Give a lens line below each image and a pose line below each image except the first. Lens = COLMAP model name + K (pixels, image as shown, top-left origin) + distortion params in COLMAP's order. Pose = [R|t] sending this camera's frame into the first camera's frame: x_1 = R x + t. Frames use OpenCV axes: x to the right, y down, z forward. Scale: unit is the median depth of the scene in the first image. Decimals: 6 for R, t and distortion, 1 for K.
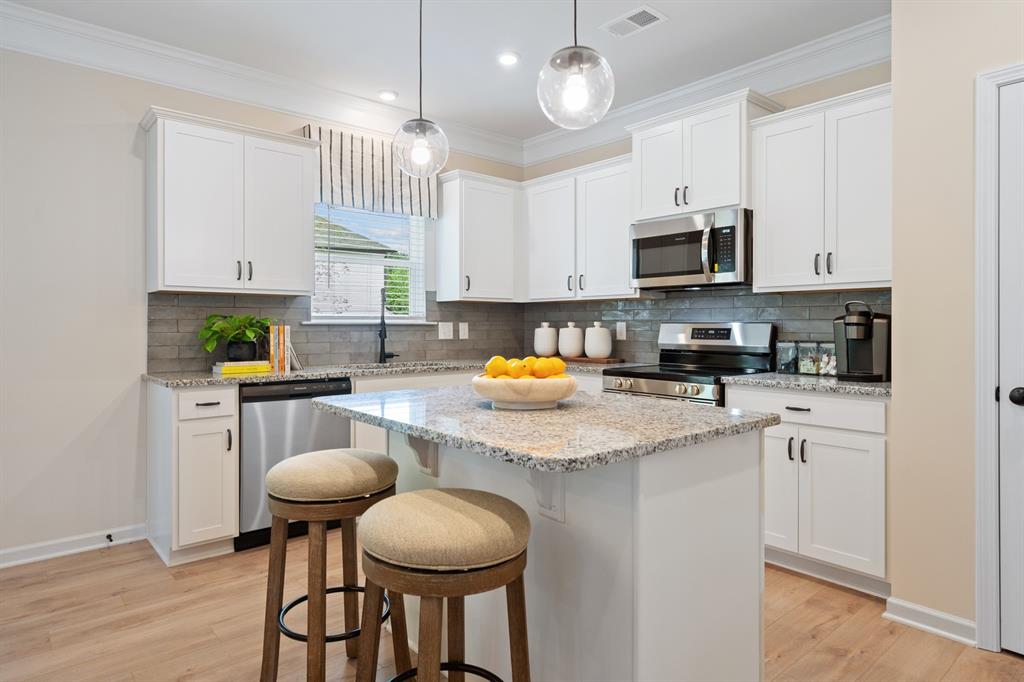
lens RADIAL K [[592.6, 0, 558.1], [0, 592.6, 324.0], [0, 0, 1]] dist [0.007444, 0.000654]
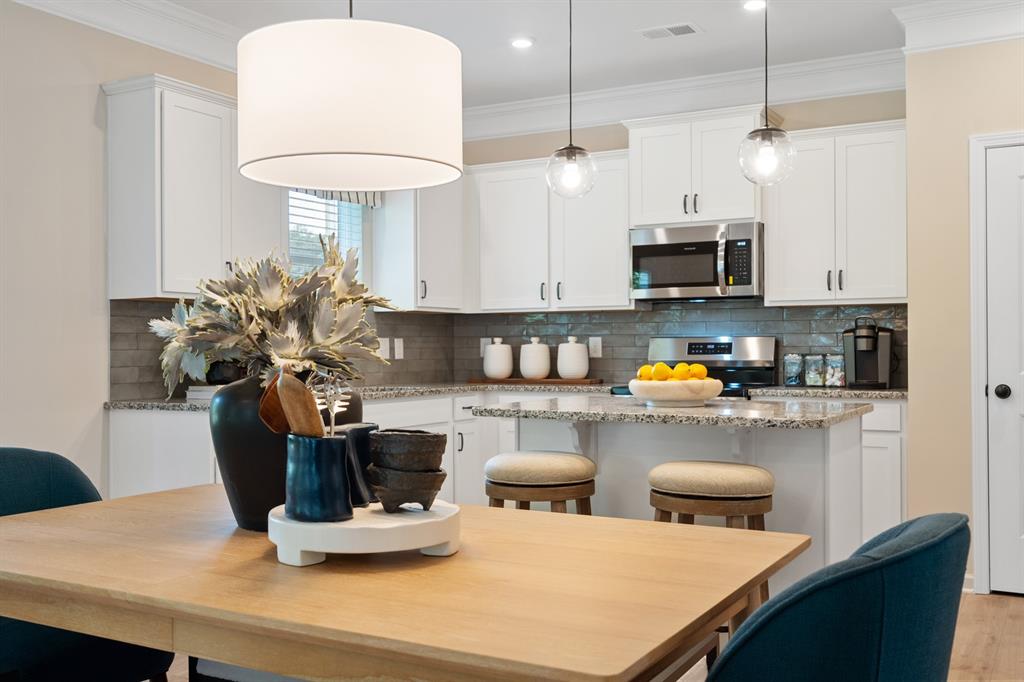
lens RADIAL K [[1006.5, 0, 581.8], [0, 1006.5, 338.2], [0, 0, 1]] dist [-0.001056, 0.000000]
pose [[0.930608, -0.002054, 0.366012, -0.576708], [0.005106, 0.999960, -0.007369, 0.012034], [-0.365982, 0.008726, 0.930581, -0.461162]]
